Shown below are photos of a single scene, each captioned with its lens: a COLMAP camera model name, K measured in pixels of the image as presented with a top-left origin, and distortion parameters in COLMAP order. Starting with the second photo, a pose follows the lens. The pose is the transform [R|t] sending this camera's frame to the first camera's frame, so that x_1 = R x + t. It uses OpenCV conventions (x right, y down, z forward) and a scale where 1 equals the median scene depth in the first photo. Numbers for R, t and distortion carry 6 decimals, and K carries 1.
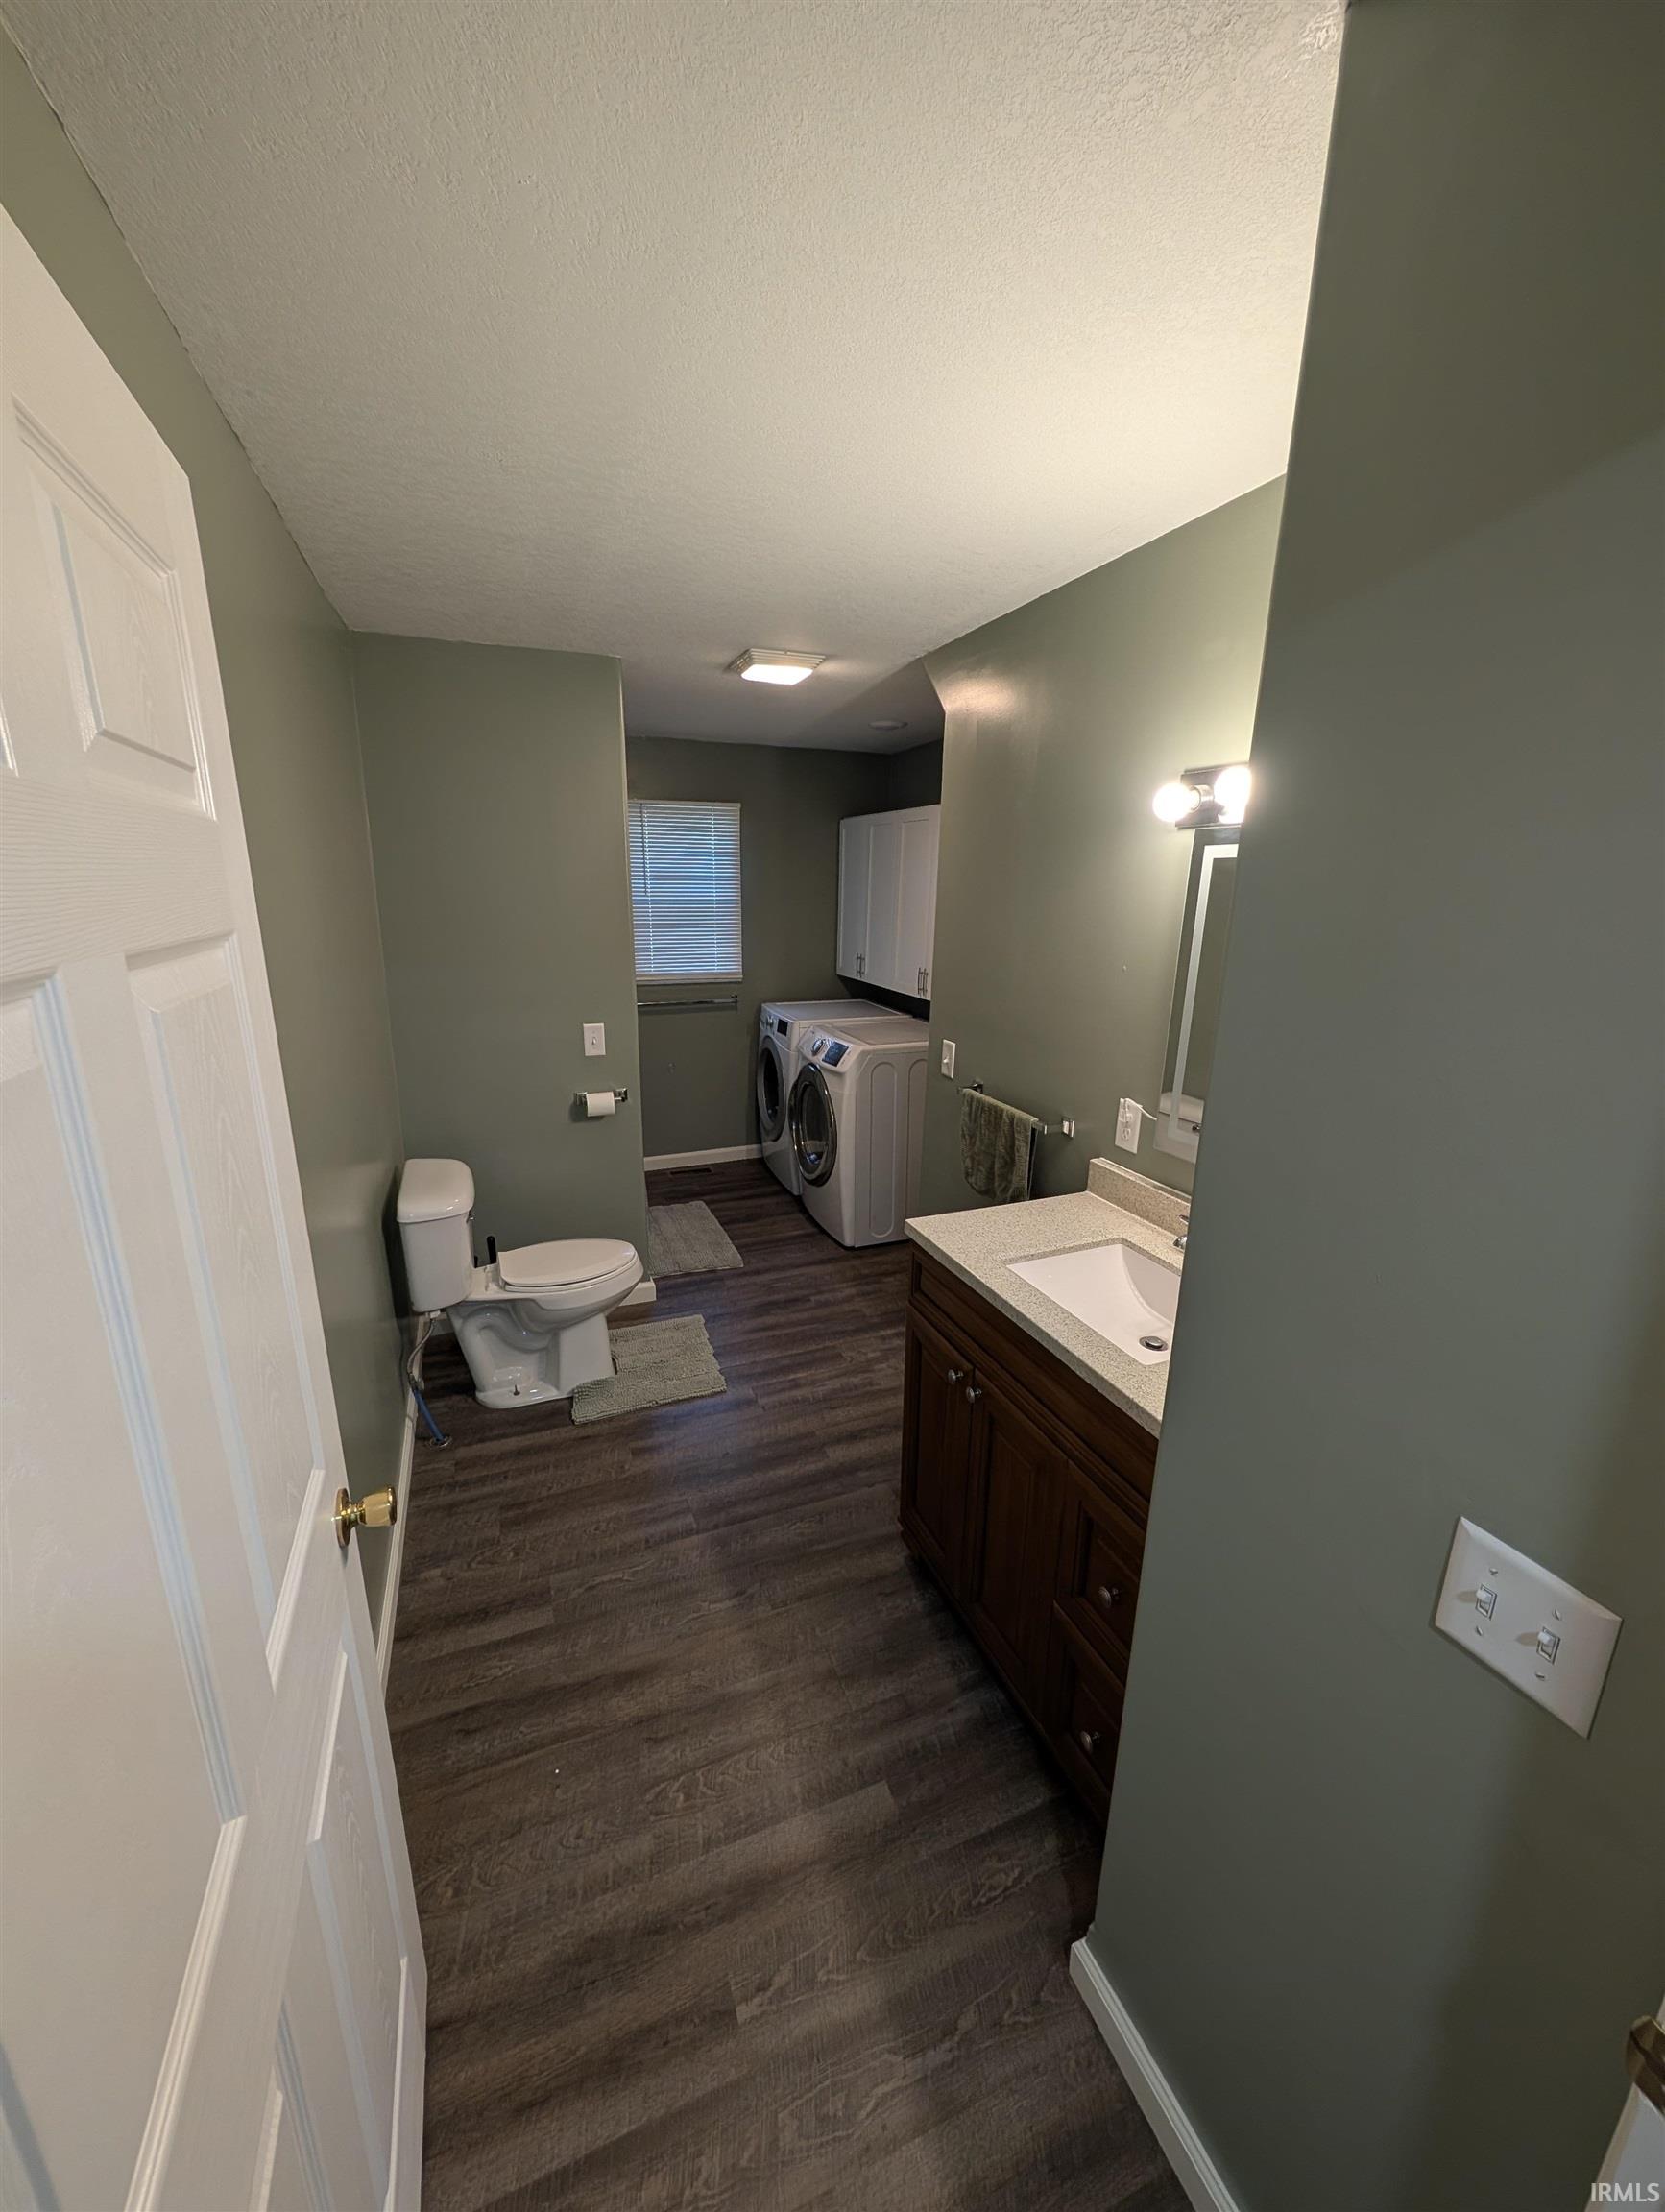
lens RADIAL K [[835.4, 0, 828.6], [0, 835.4, 1103.8], [0, 0, 1]] dist [-0.000967, 0.001389]
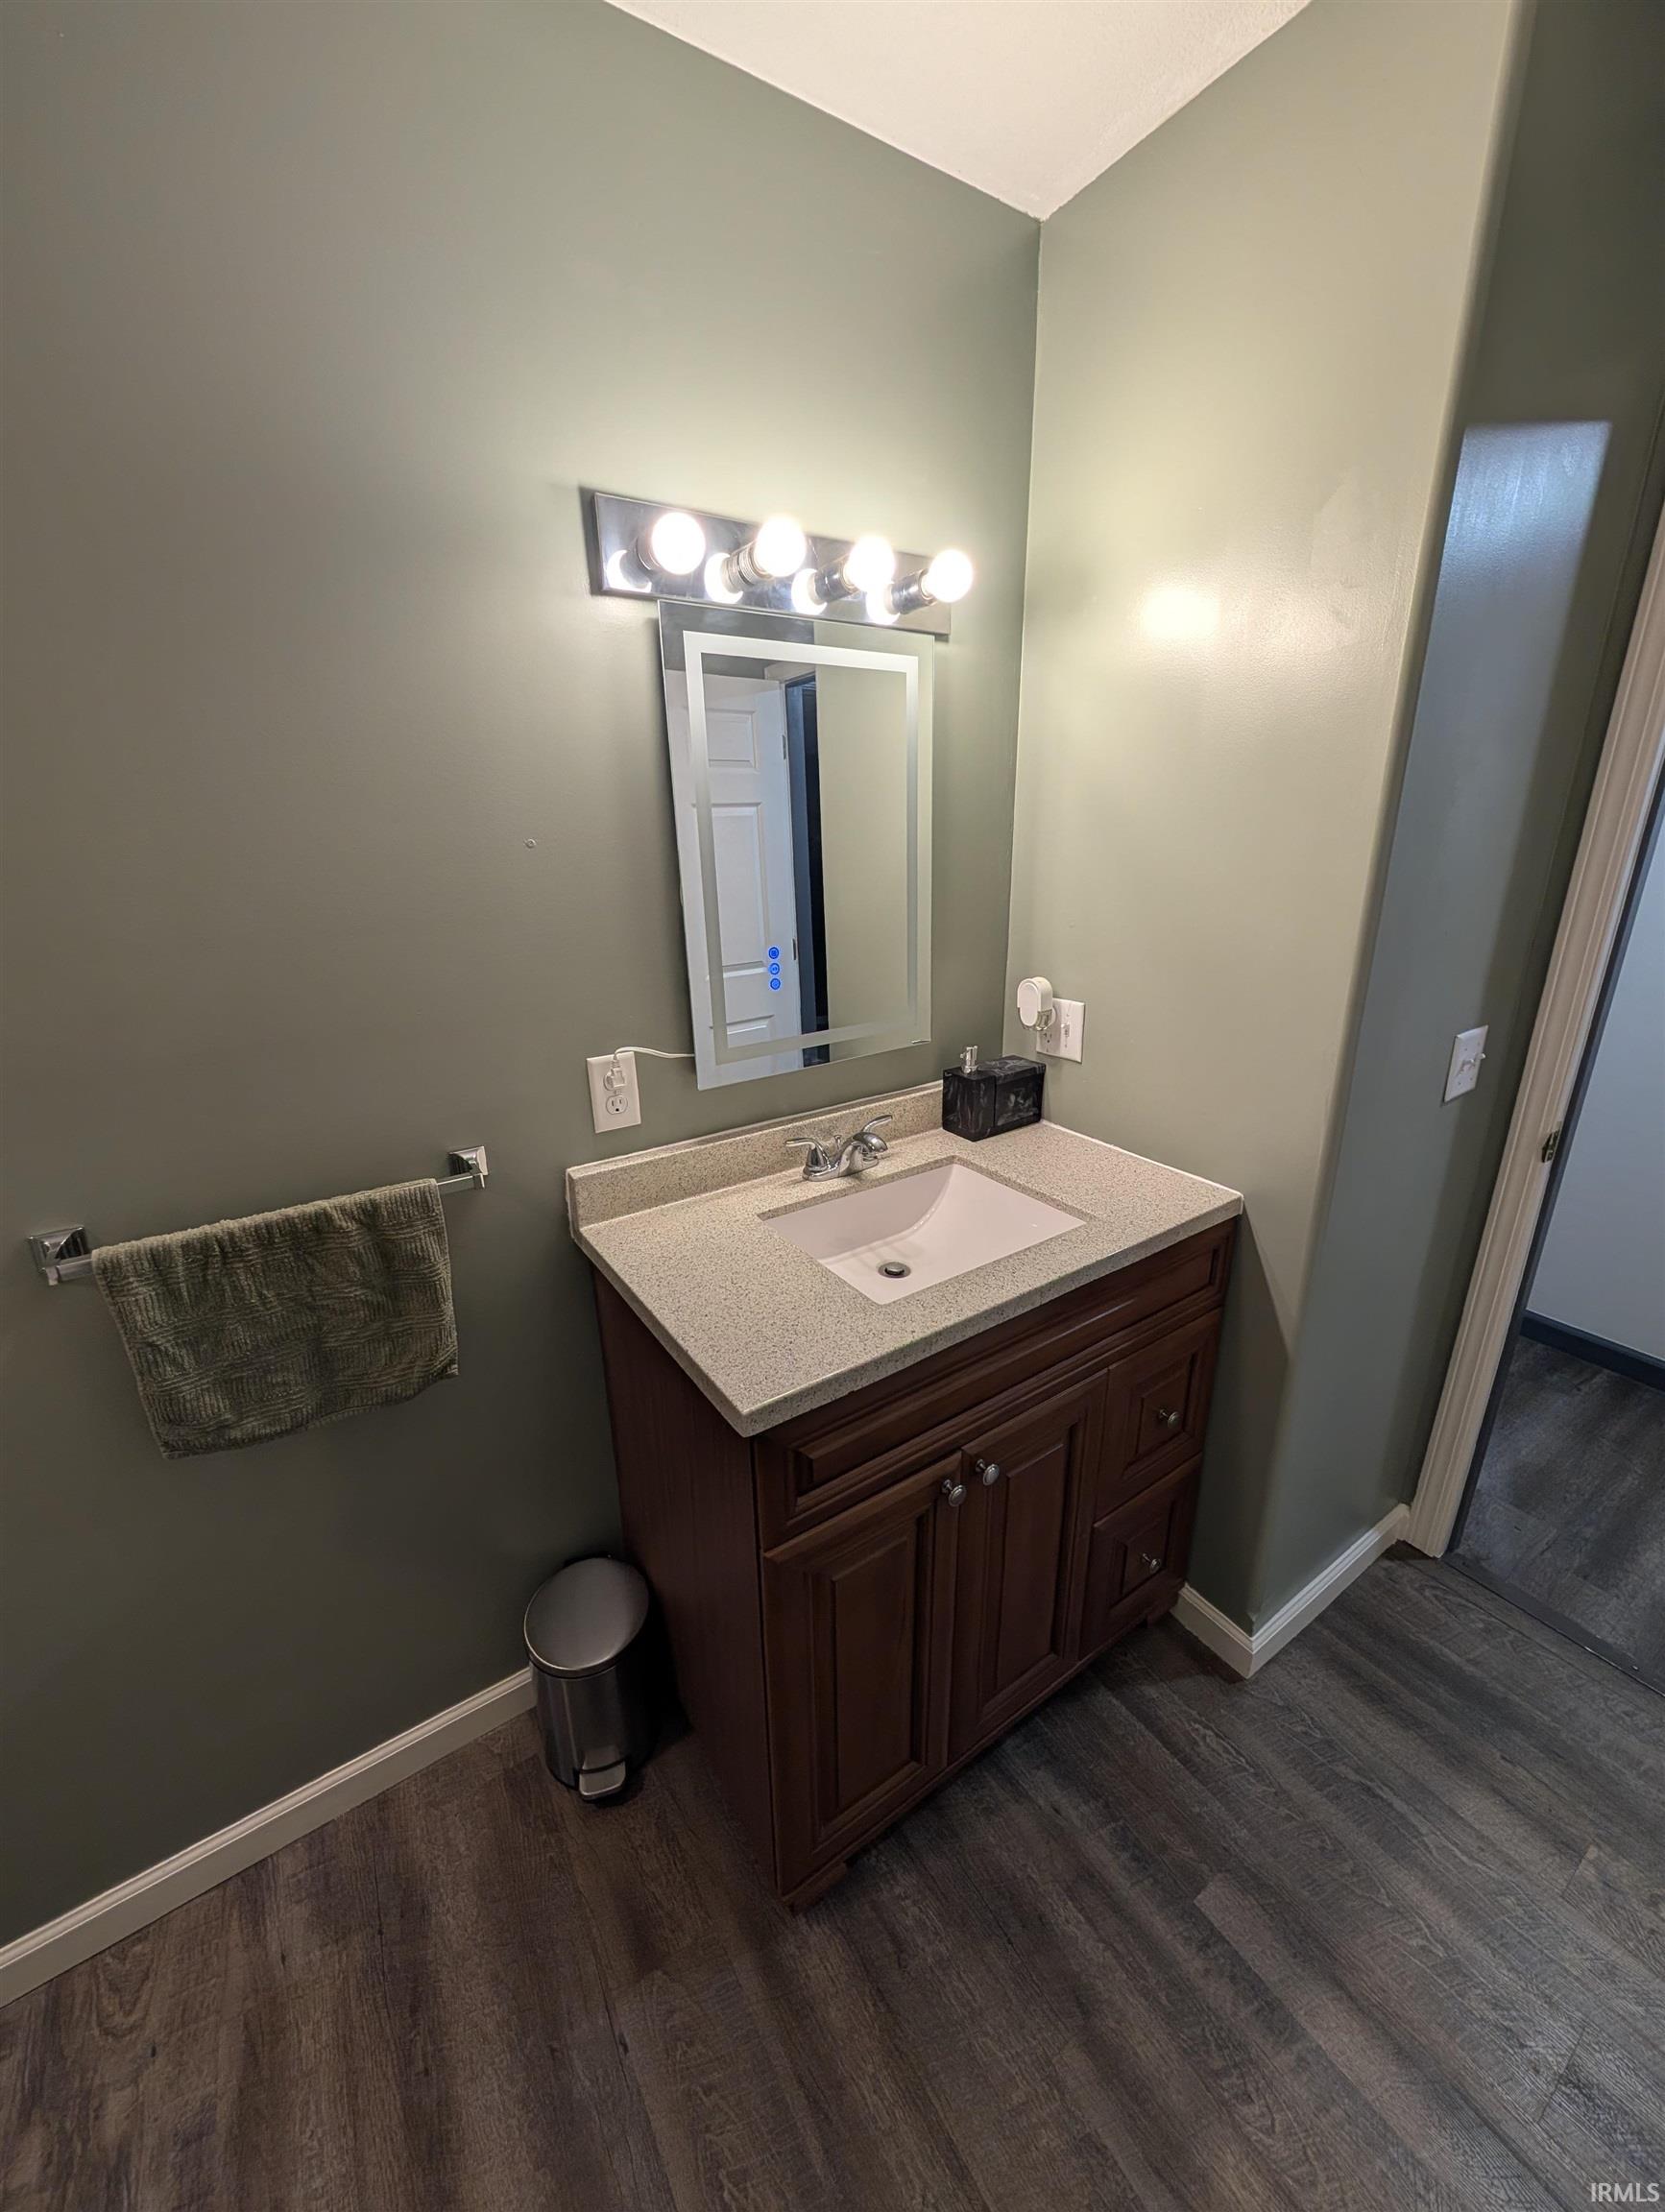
lens RADIAL K [[835.4, 0, 832.7], [0, 835.4, 1104.0], [0, 0, 1]] dist [-0.000967, 0.001389]
pose [[-0.193508, -0.321334, 0.926984, -0.270601], [0.271580, 0.890378, 0.365337, -0.155293], [-0.942761, 0.322446, -0.085028, 0.913783]]
